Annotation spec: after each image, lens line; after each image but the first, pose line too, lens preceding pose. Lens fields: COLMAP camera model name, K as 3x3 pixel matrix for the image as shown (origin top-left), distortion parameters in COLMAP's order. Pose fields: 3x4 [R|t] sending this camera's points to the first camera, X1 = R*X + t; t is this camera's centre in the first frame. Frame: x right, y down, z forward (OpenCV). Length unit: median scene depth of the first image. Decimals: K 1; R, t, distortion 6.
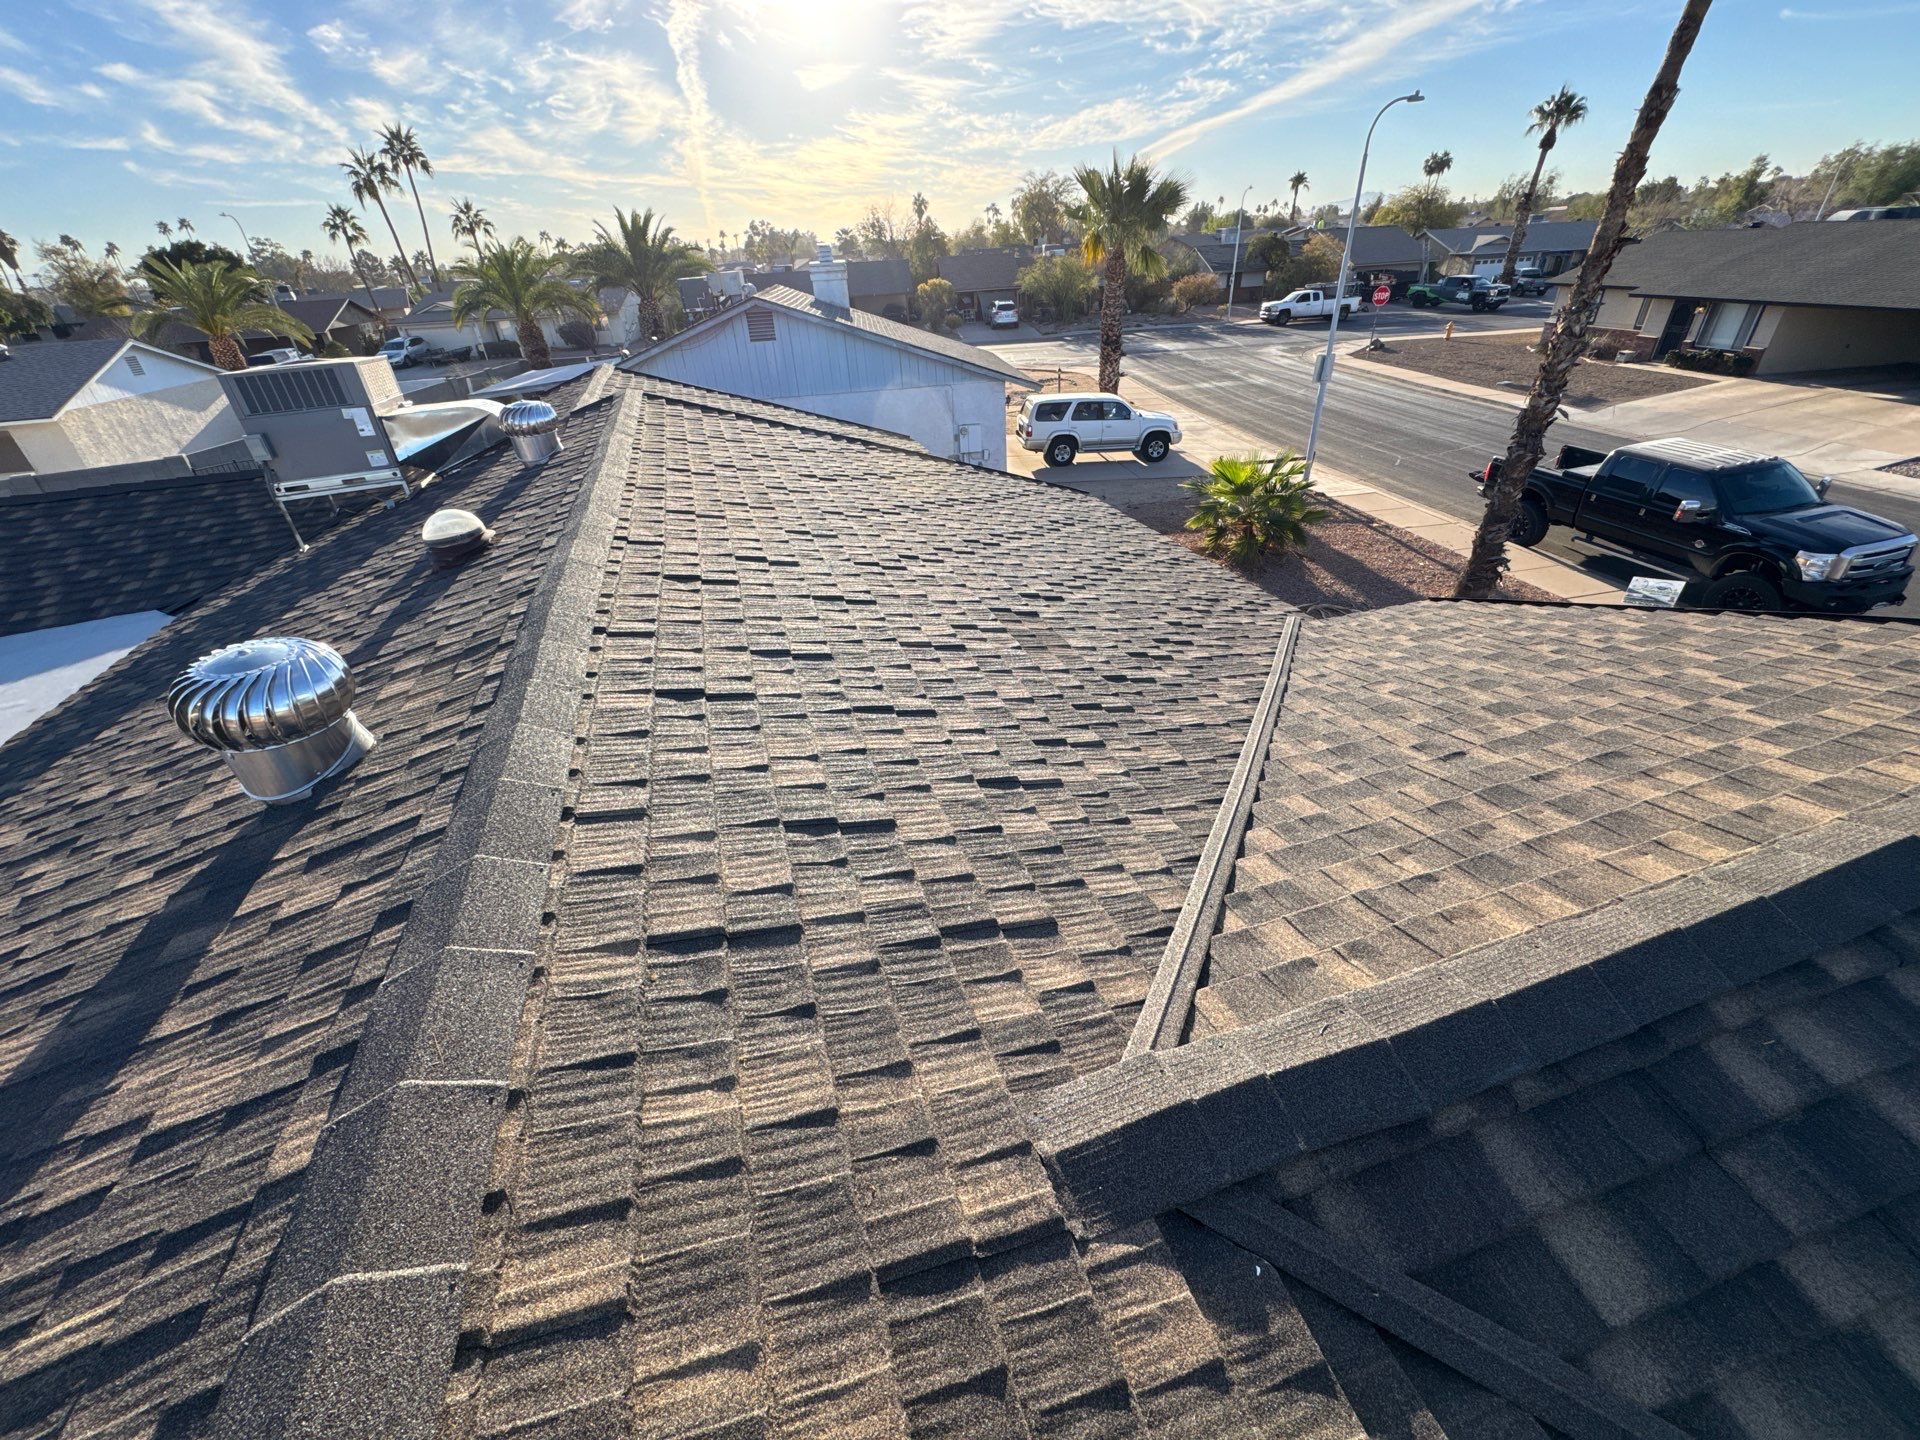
lens RADIAL K [[764.4, 0, 959.0], [0, 764.4, 714.9], [0, 0, 1]] dist [-0.002638, 0.000418]
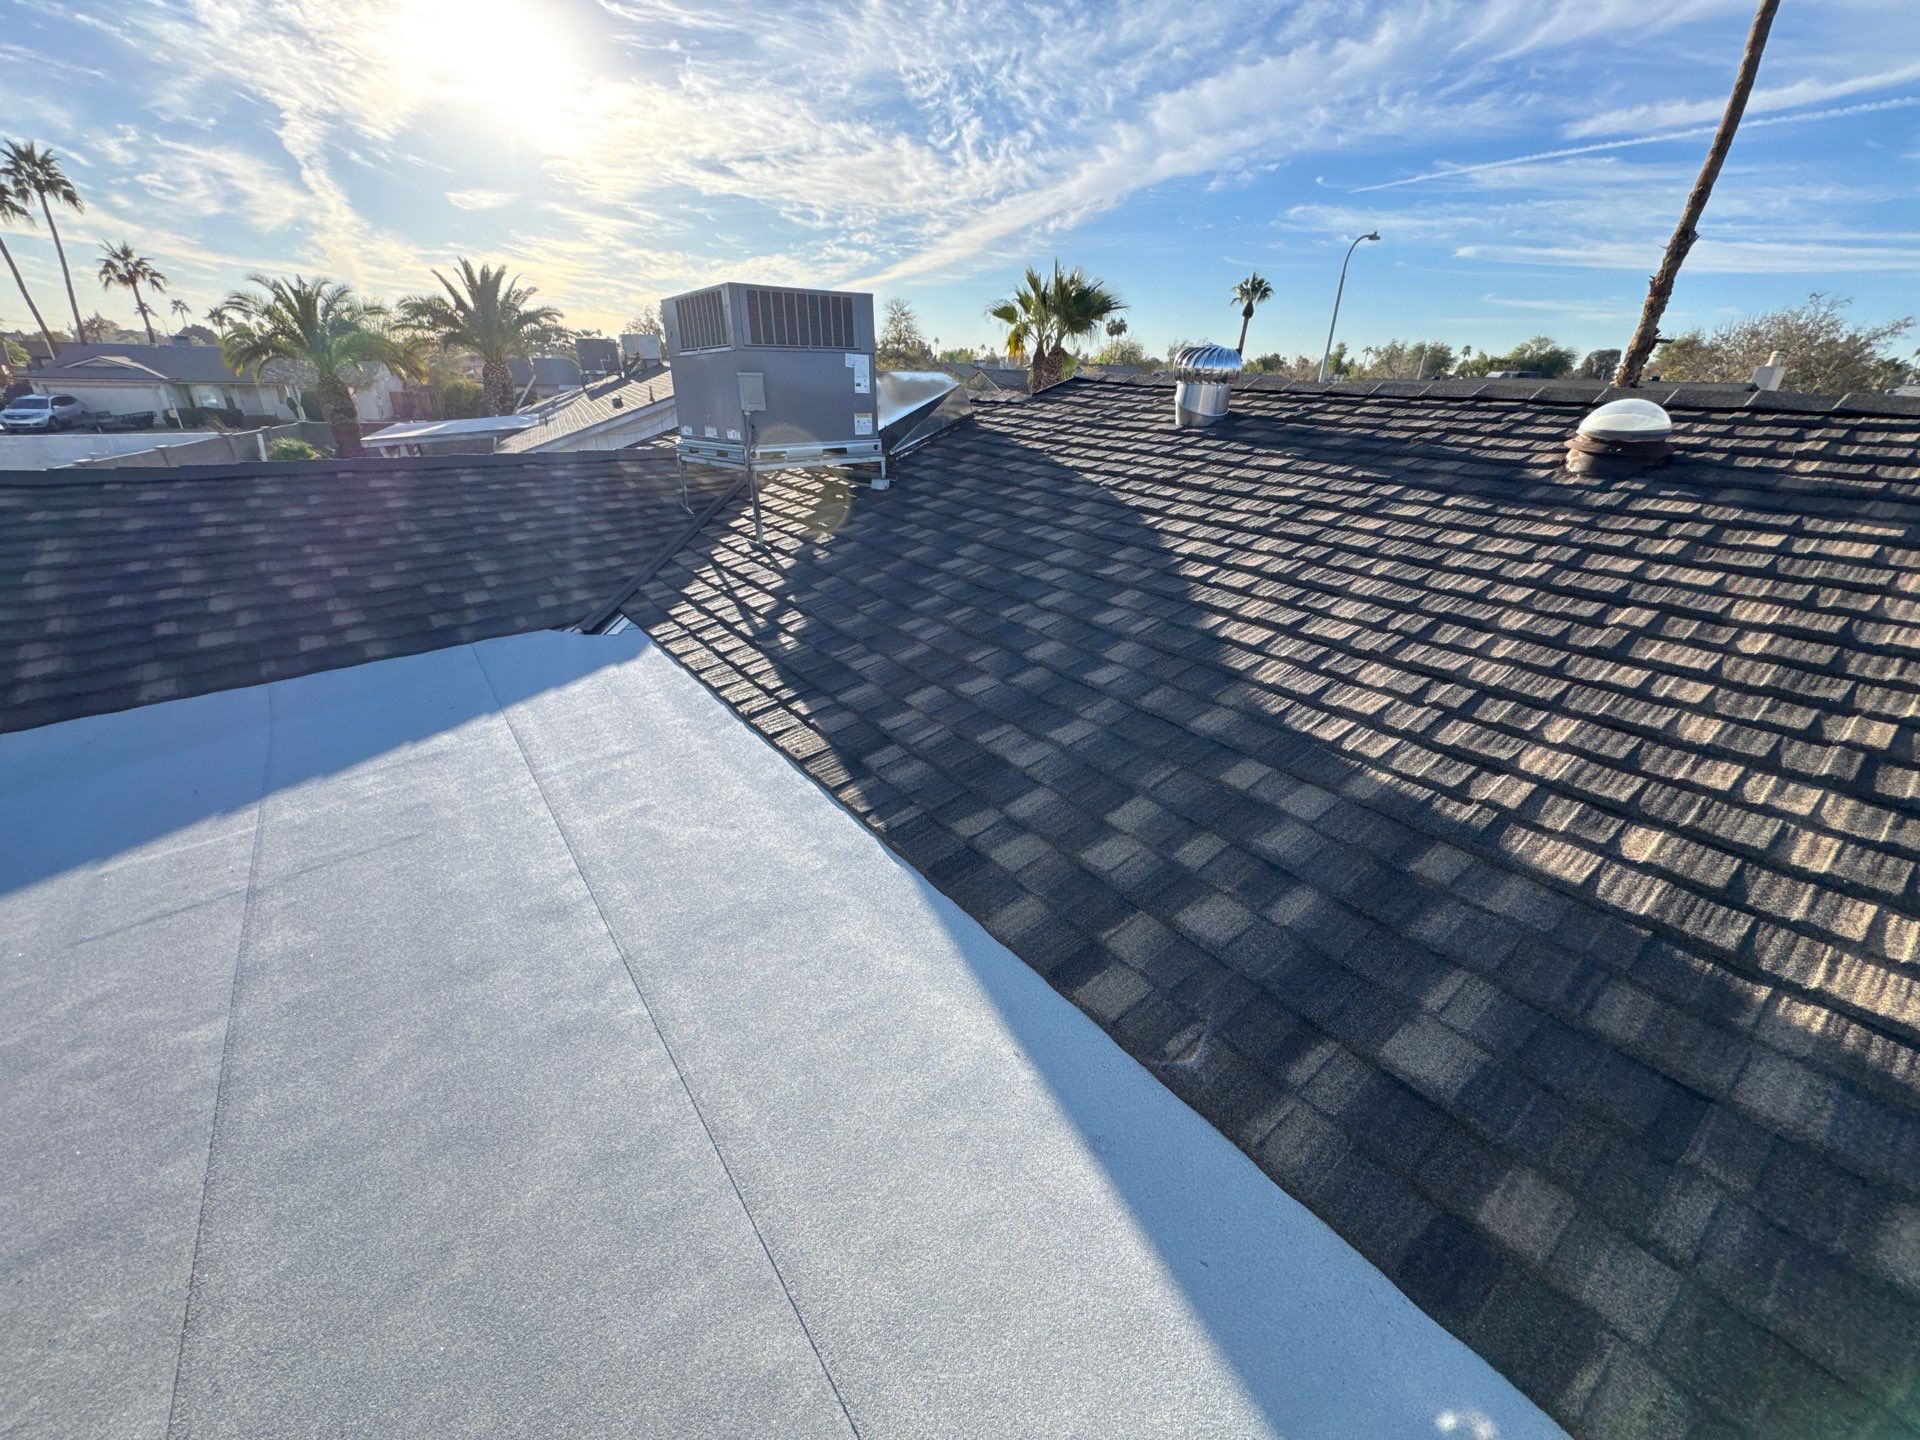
lens RADIAL K [[764.4, 0, 959.0], [0, 764.4, 714.9], [0, 0, 1]] dist [-0.002638, 0.000418]
pose [[0.944817, -0.064173, 0.321252, -0.440950], [0.105354, 0.988053, -0.112478, 0.017813], [-0.310196, 0.140116, 0.940290, 0.146240]]
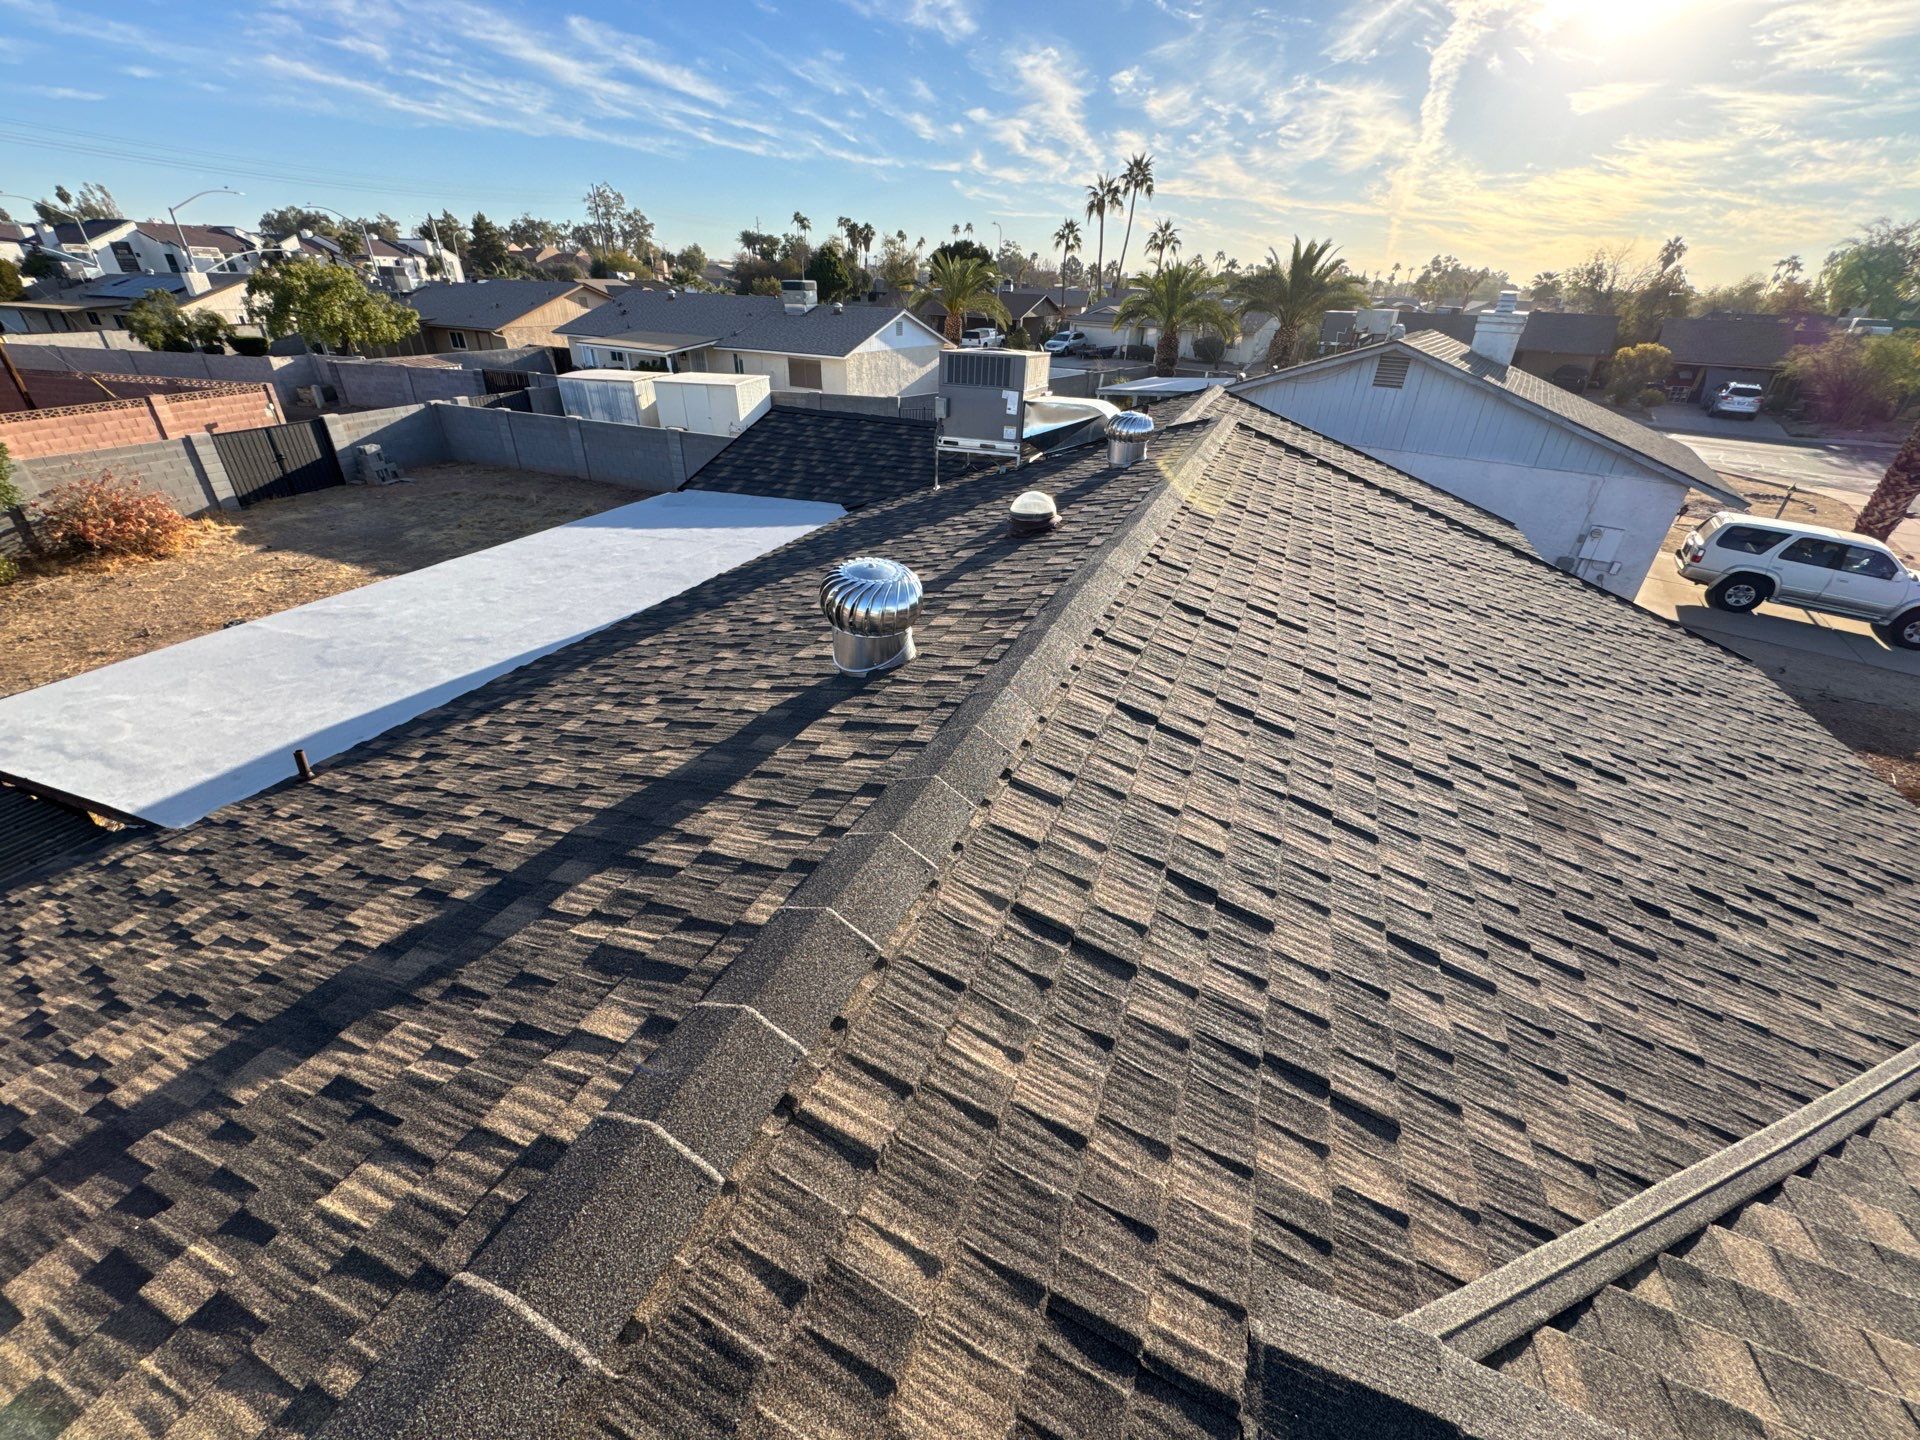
lens RADIAL K [[763.1, 0, 959.5], [0, 763.1, 716.6], [0, 0, 1]] dist [-0.002910, 0.000424]
pose [[0.752276, 0.390777, -0.530446, 0.003584], [-0.401738, 0.910191, 0.100791, -0.005378], [0.522194, 0.137278, 0.841705, -0.006610]]
